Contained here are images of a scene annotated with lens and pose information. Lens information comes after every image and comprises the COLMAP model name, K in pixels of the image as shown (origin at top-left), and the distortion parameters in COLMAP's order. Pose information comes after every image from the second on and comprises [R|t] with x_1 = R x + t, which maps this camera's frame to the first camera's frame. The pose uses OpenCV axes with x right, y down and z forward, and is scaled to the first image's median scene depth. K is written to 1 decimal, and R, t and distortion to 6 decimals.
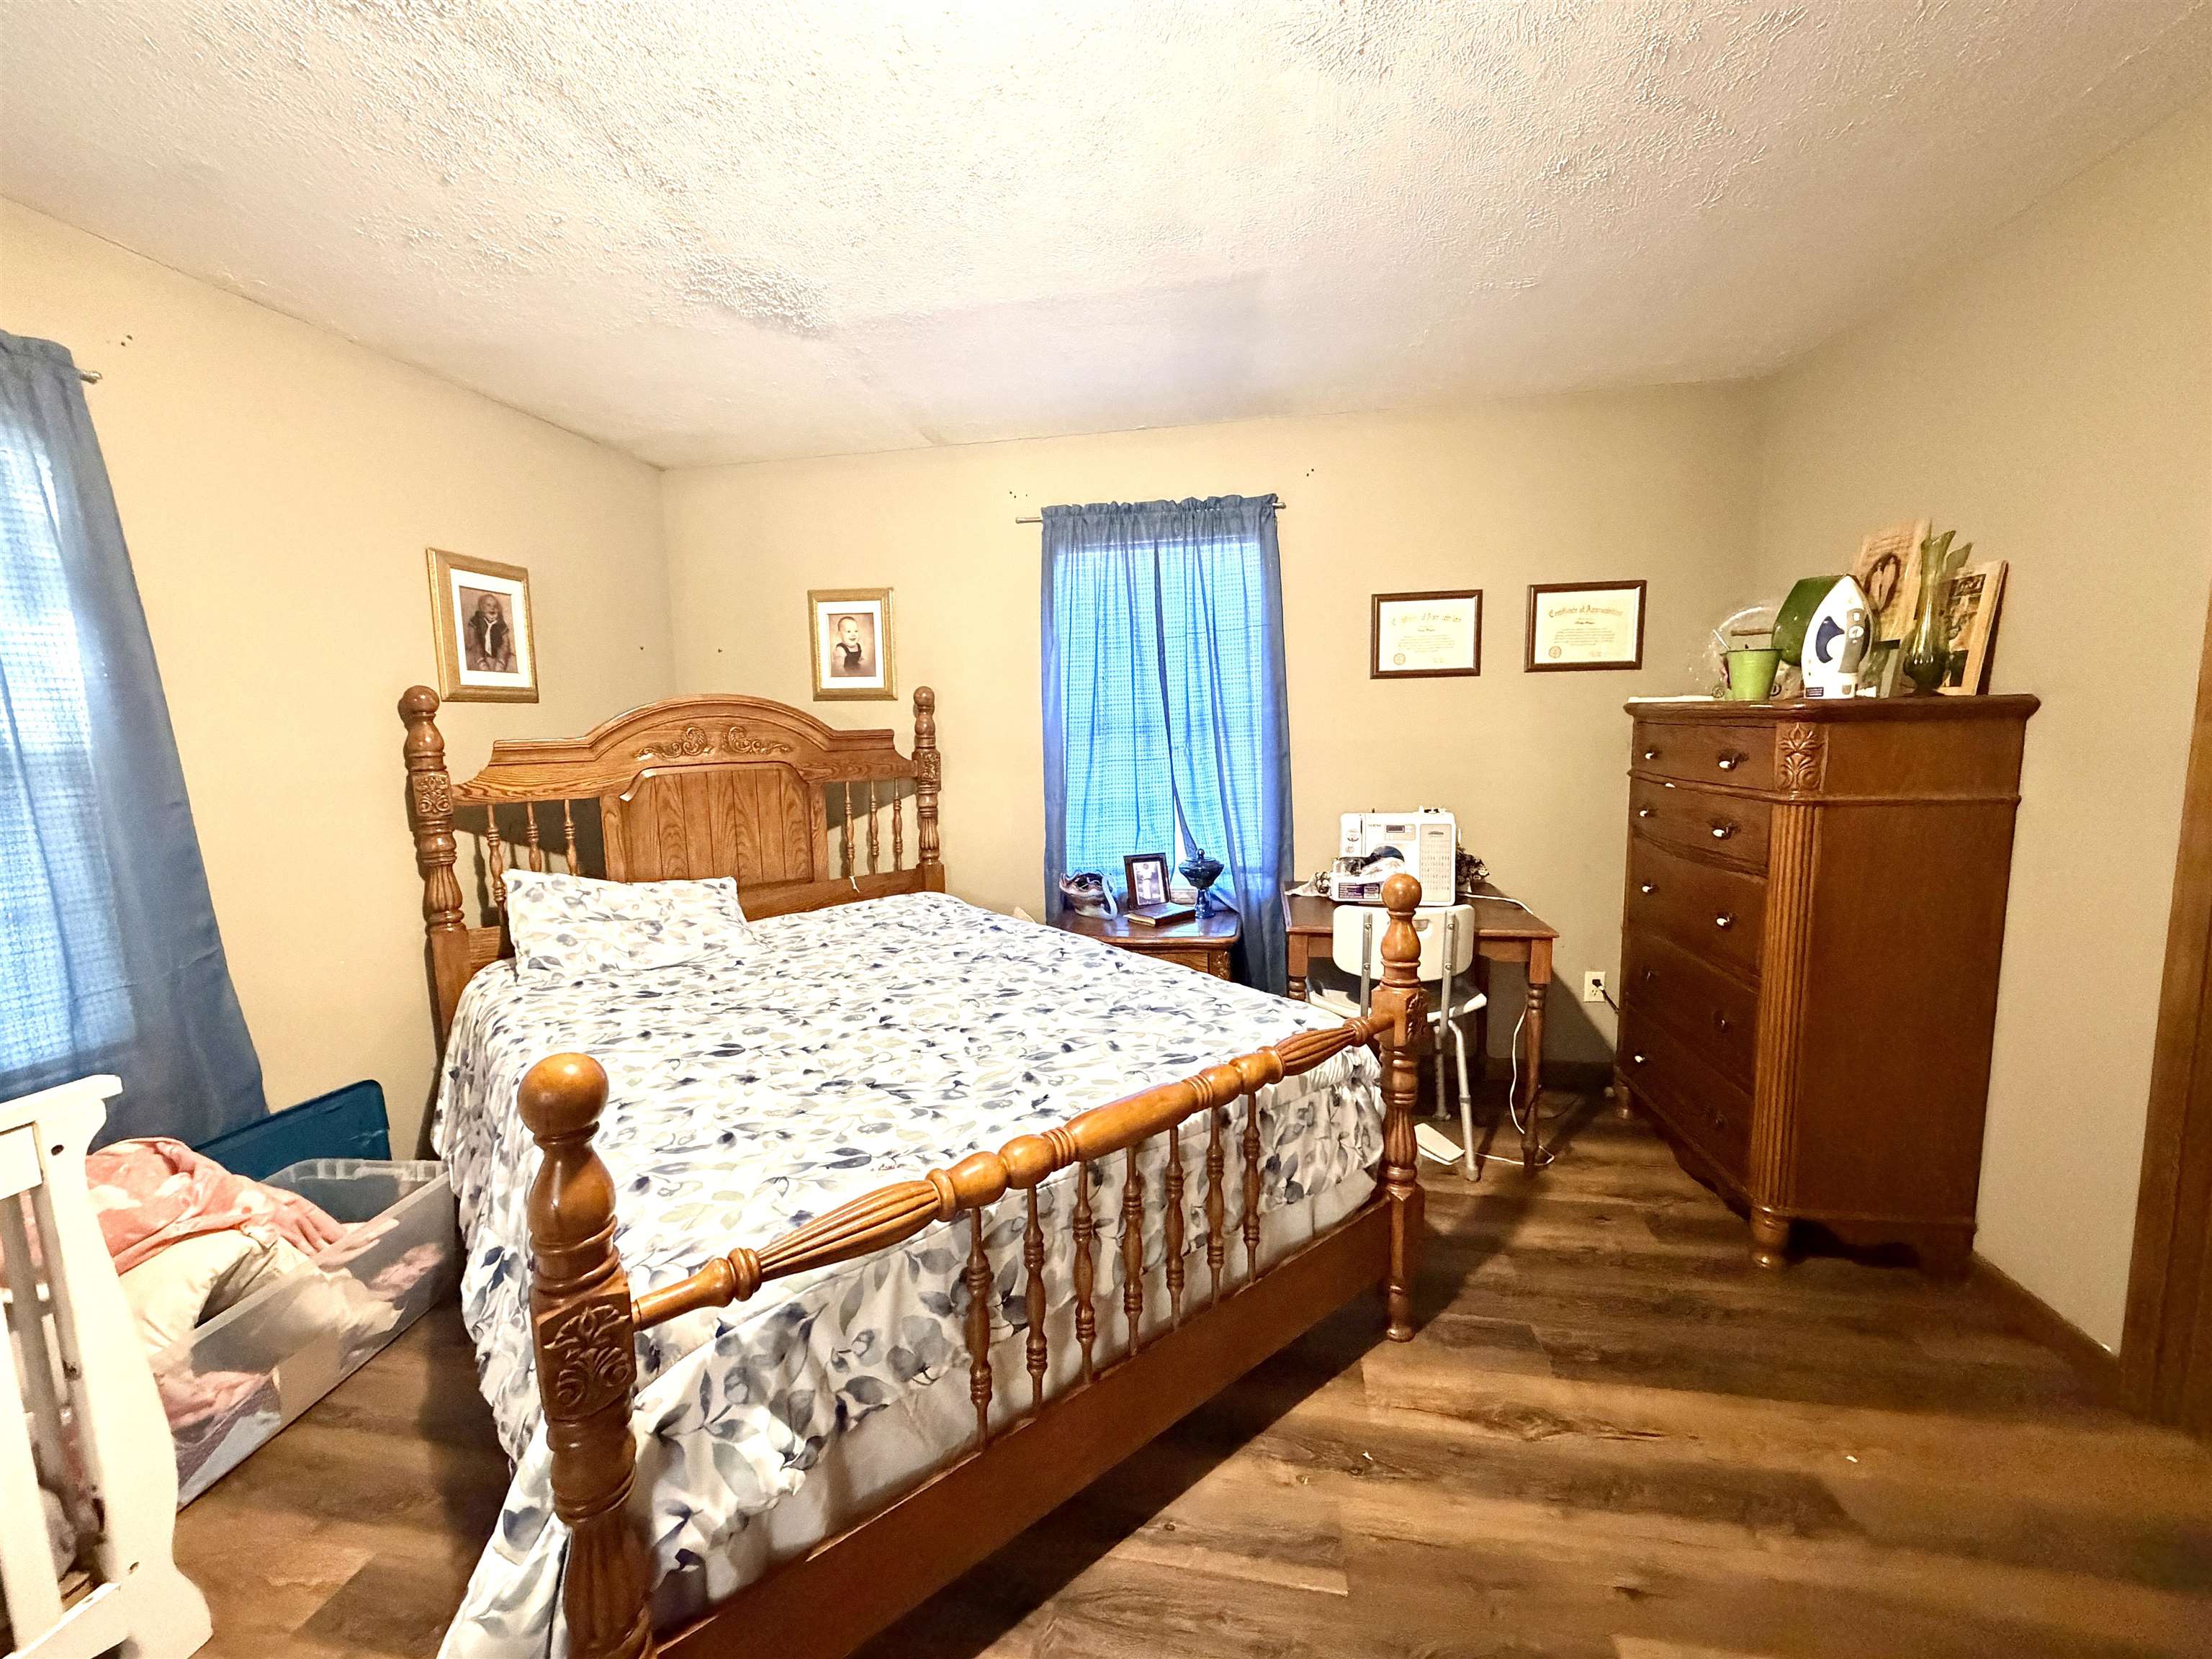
lens RADIAL K [[883.3, 0, 1097.9], [0, 883.3, 827.6], [0, 0, 1]] dist [0.002118, -0.001138]
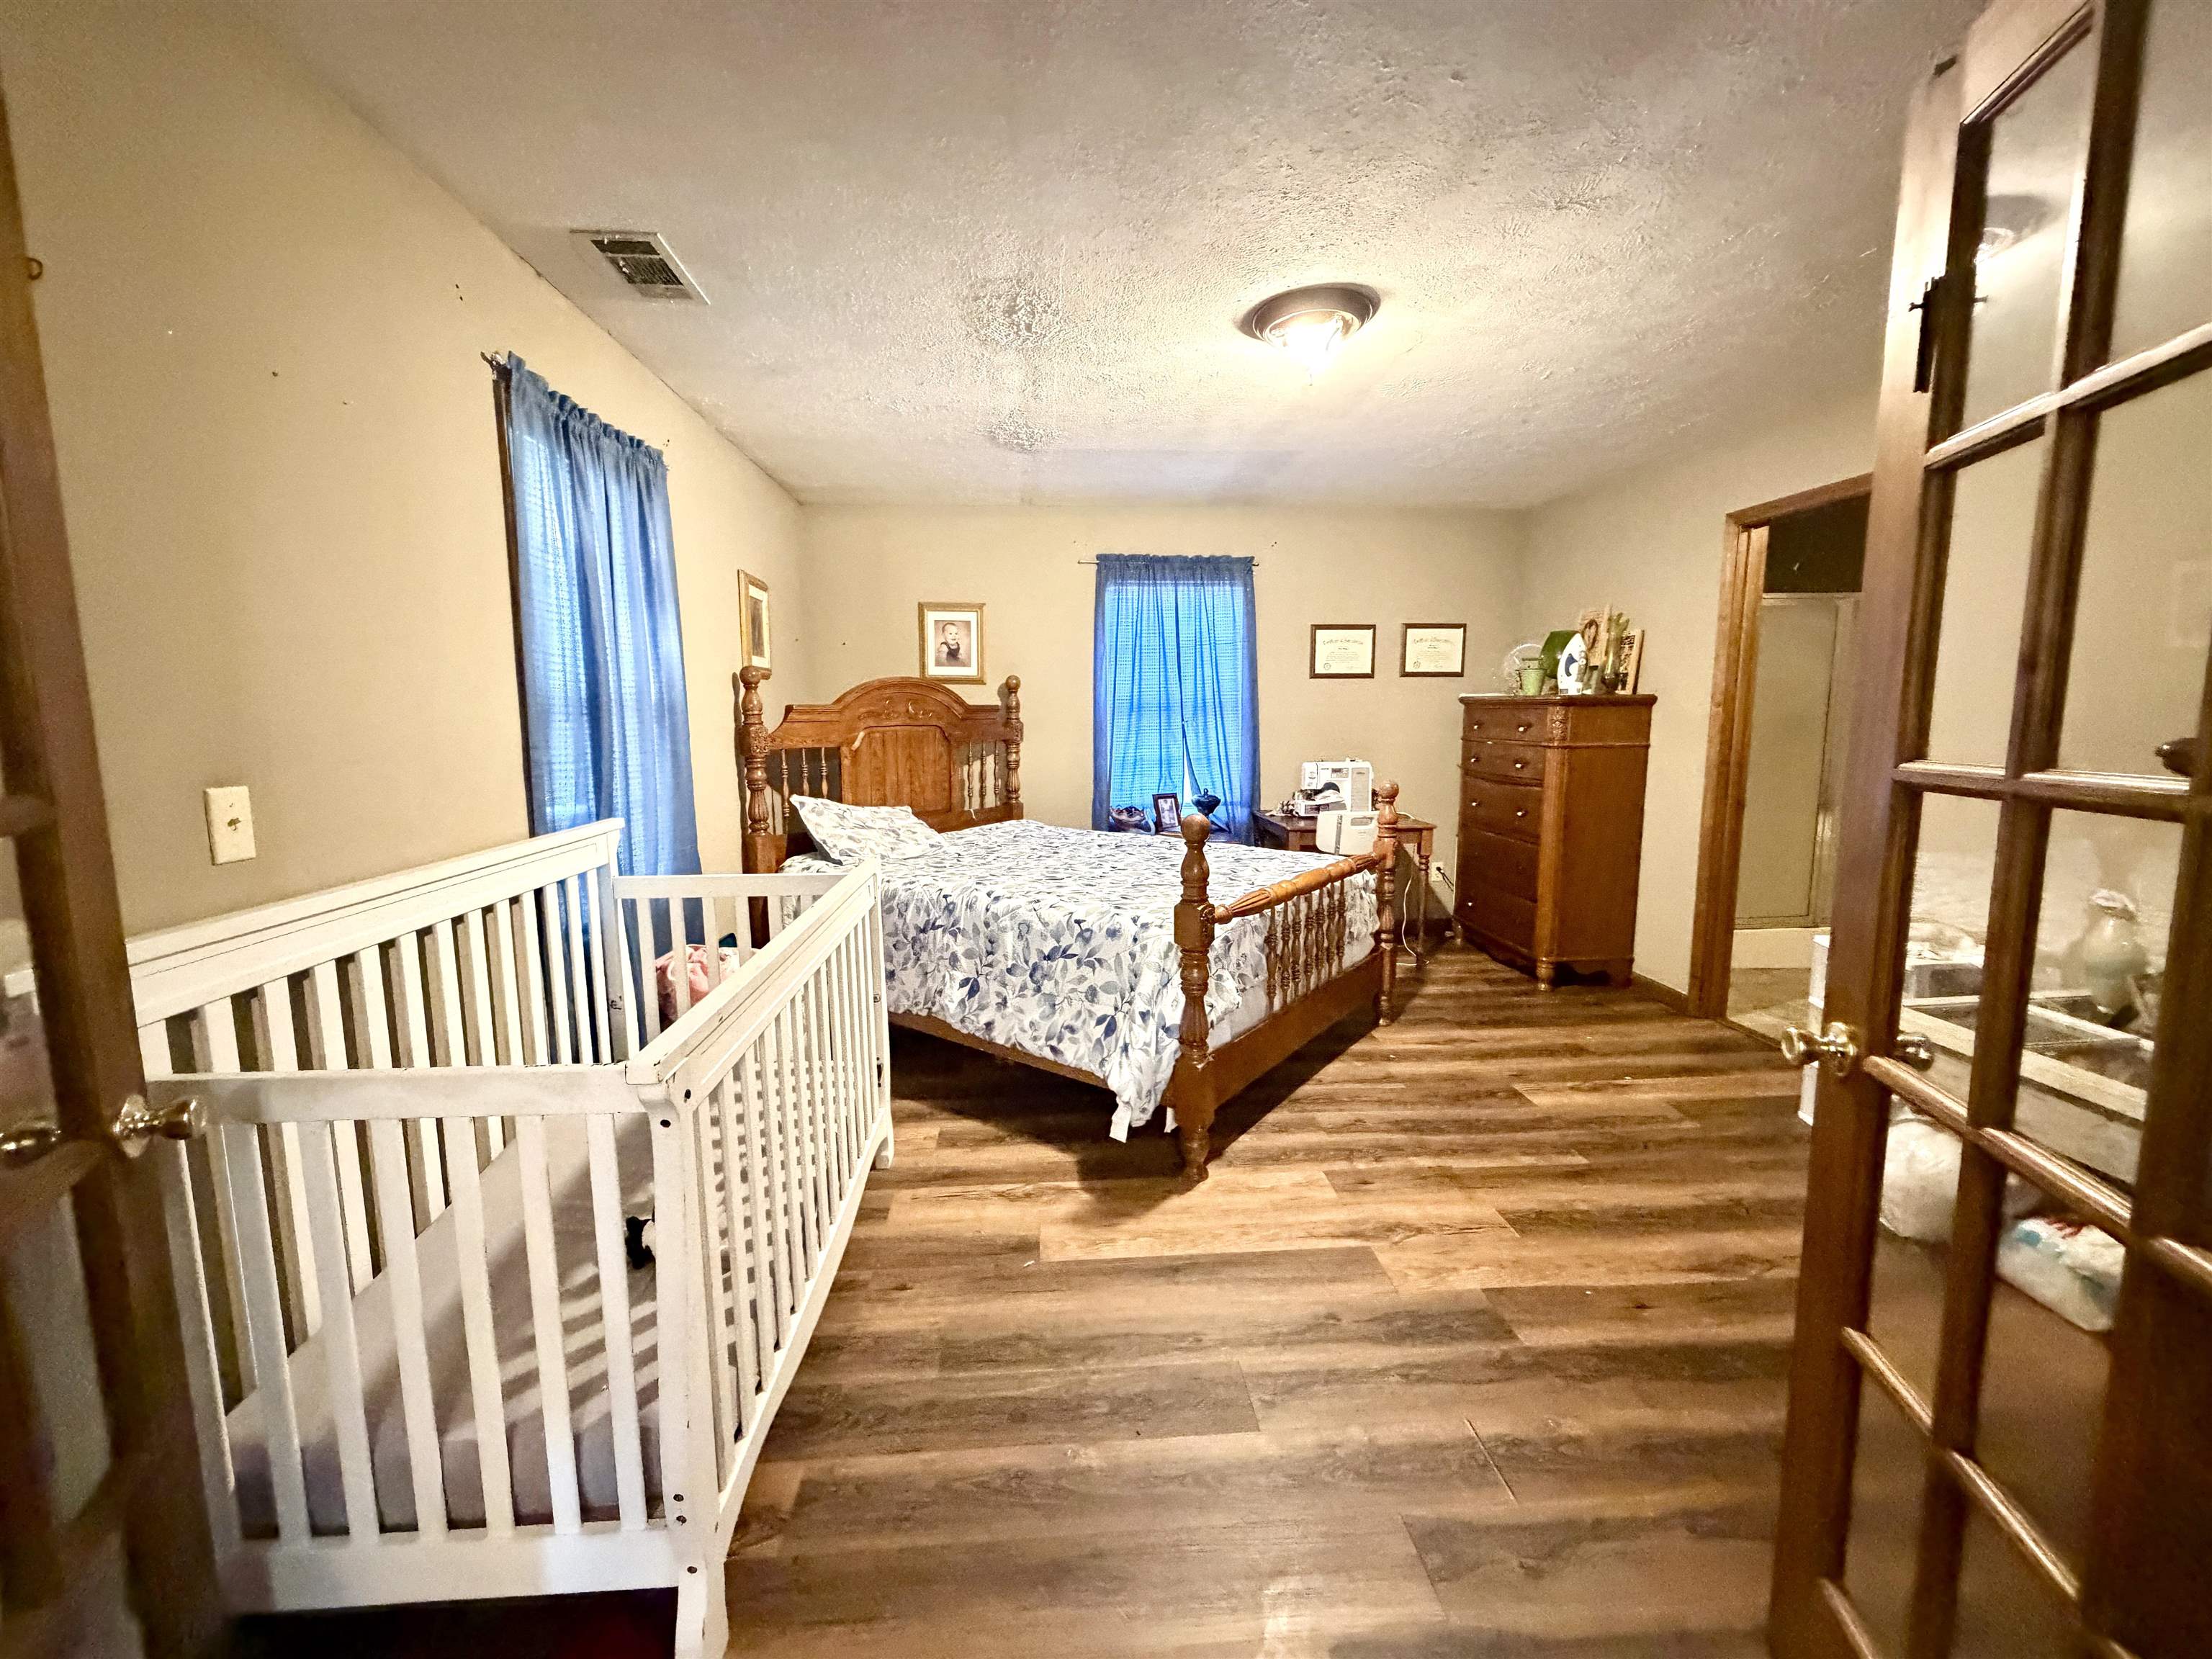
lens RADIAL K [[883.3, 0, 1096.4], [0, 883.3, 828.7], [0, 0, 1]] dist [0.002118, -0.001138]
pose [[0.970190, -0.014269, 0.241925, -0.533997], [0.012529, 0.999883, 0.008731, 0.096081], [-0.242022, -0.005440, 0.970256, -0.517987]]
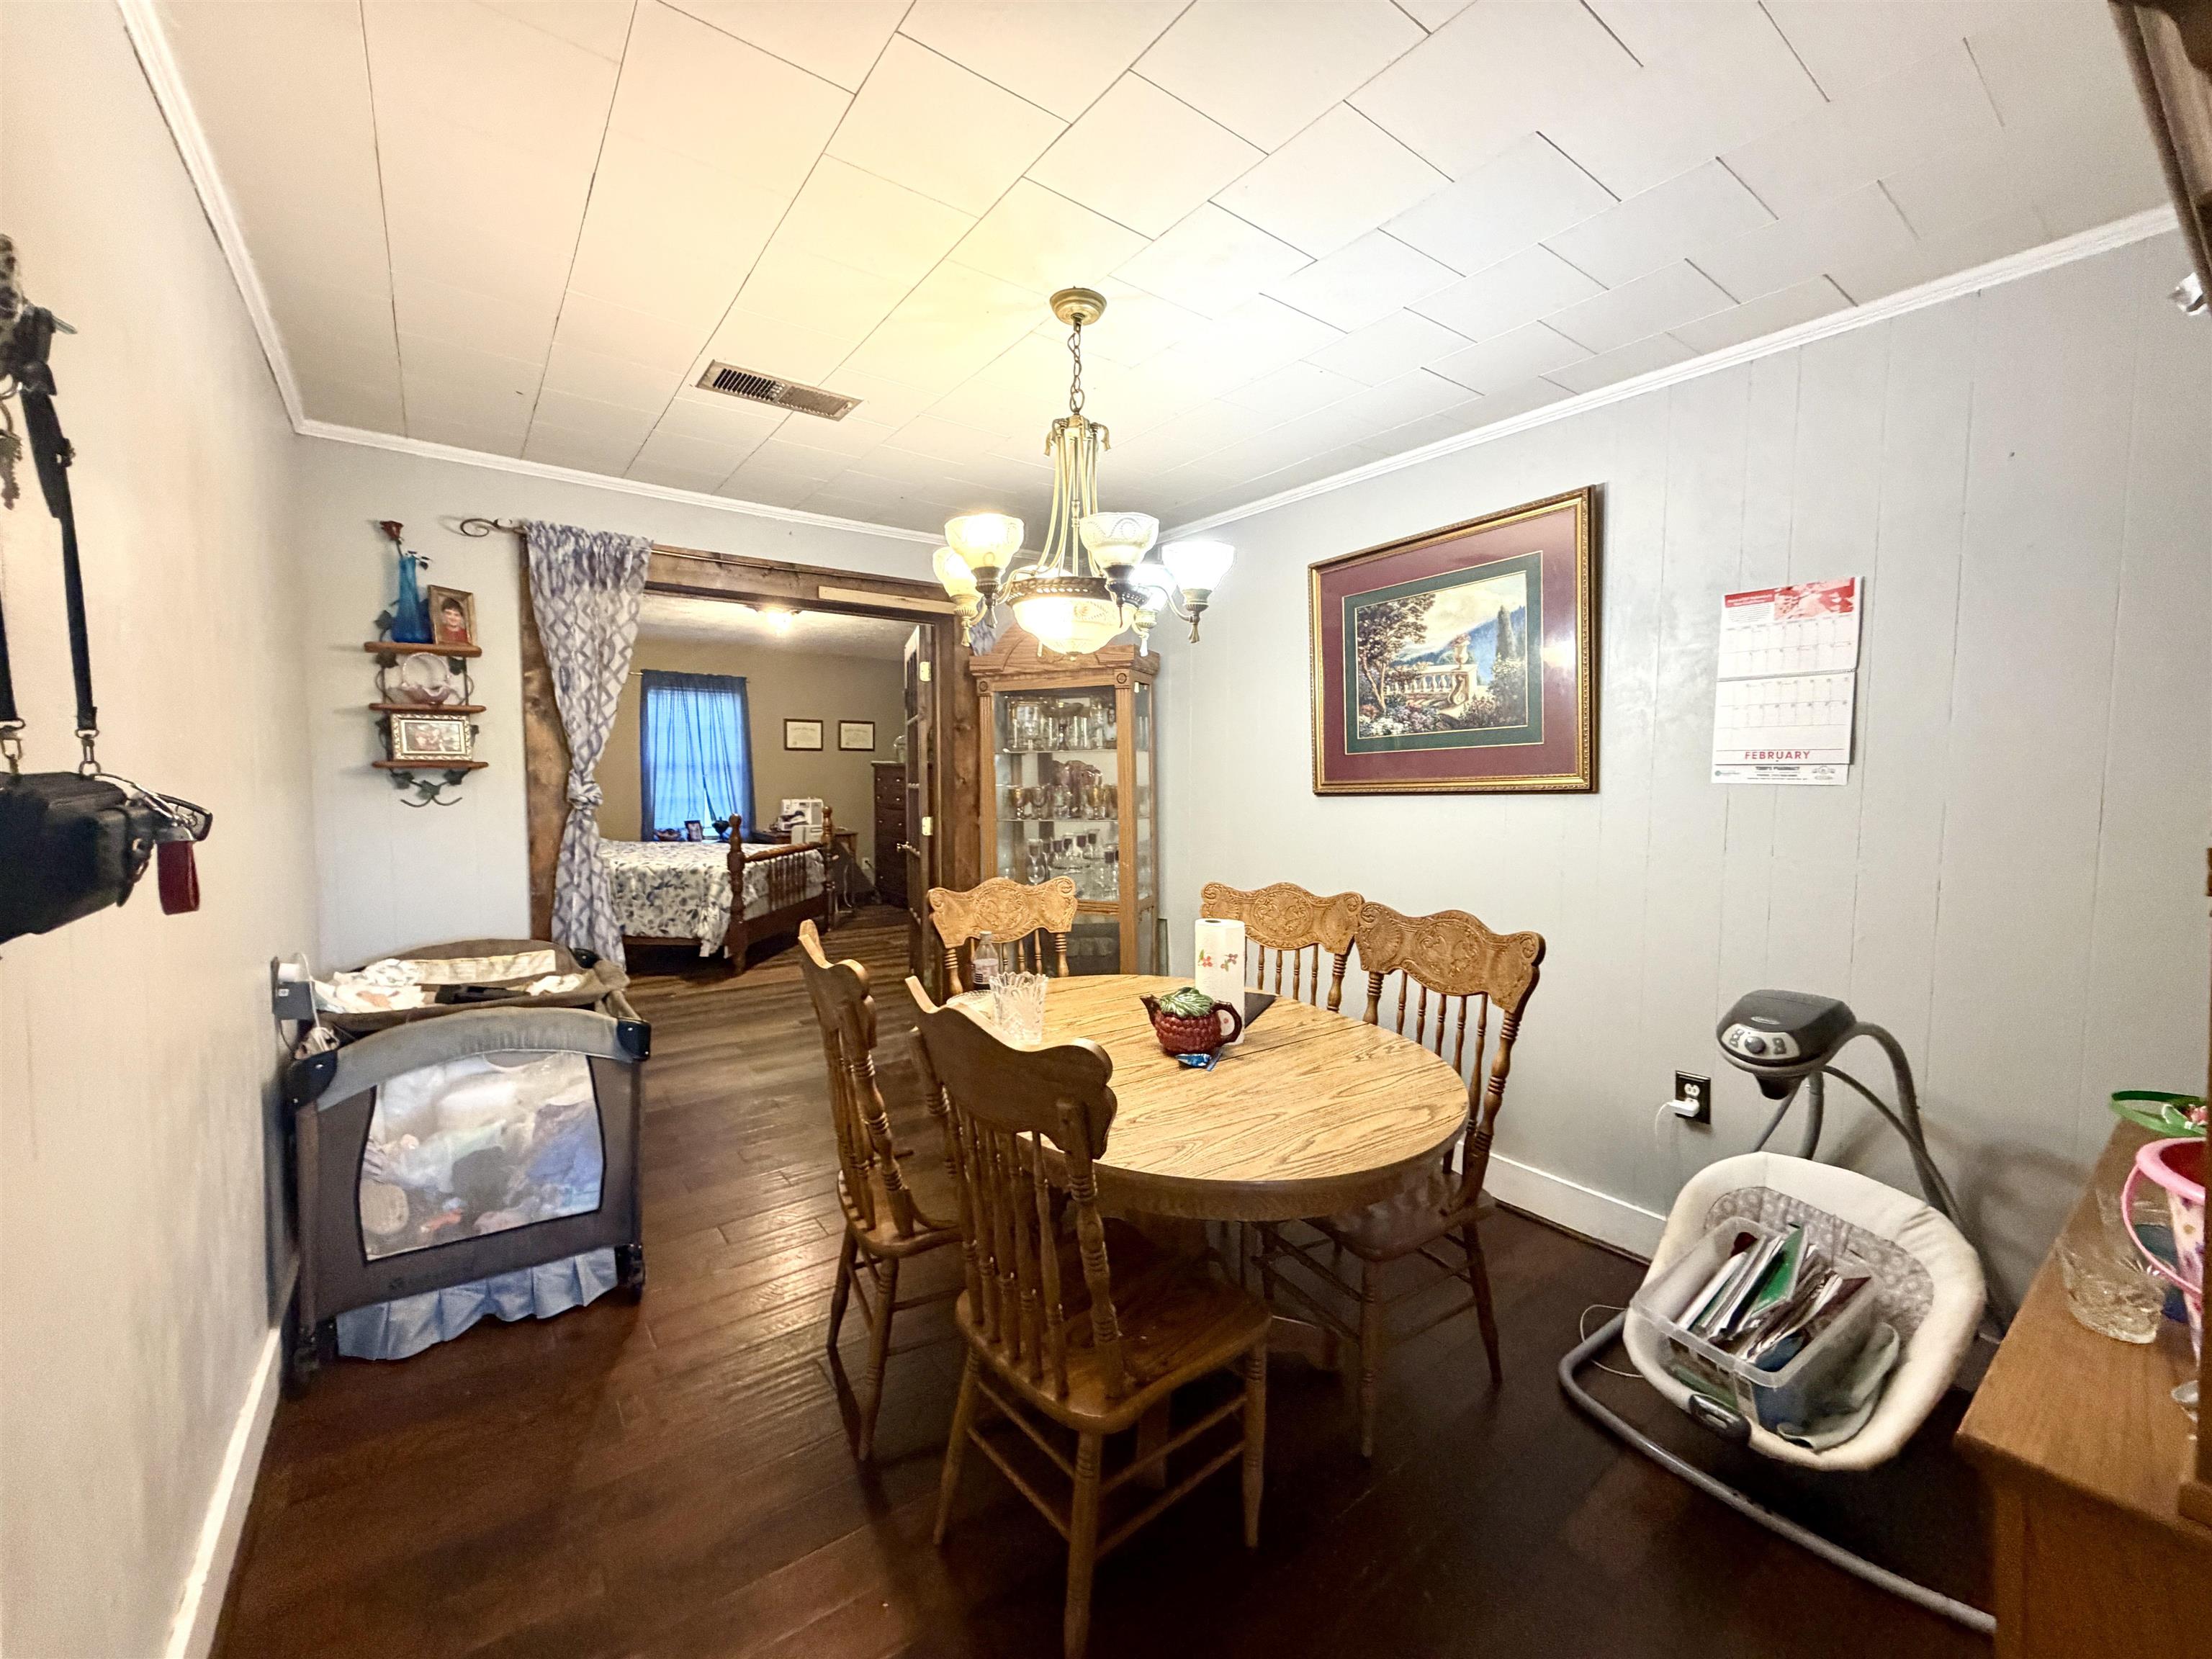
lens RADIAL K [[883.3, 0, 1096.6], [0, 883.3, 819.2], [0, 0, 1]] dist [0.002118, -0.001138]
pose [[0.685089, -0.014653, 0.728312, -1.177300], [0.067113, 0.996815, -0.043075, 0.255598], [-0.725362, 0.078389, 0.683890, -1.762565]]
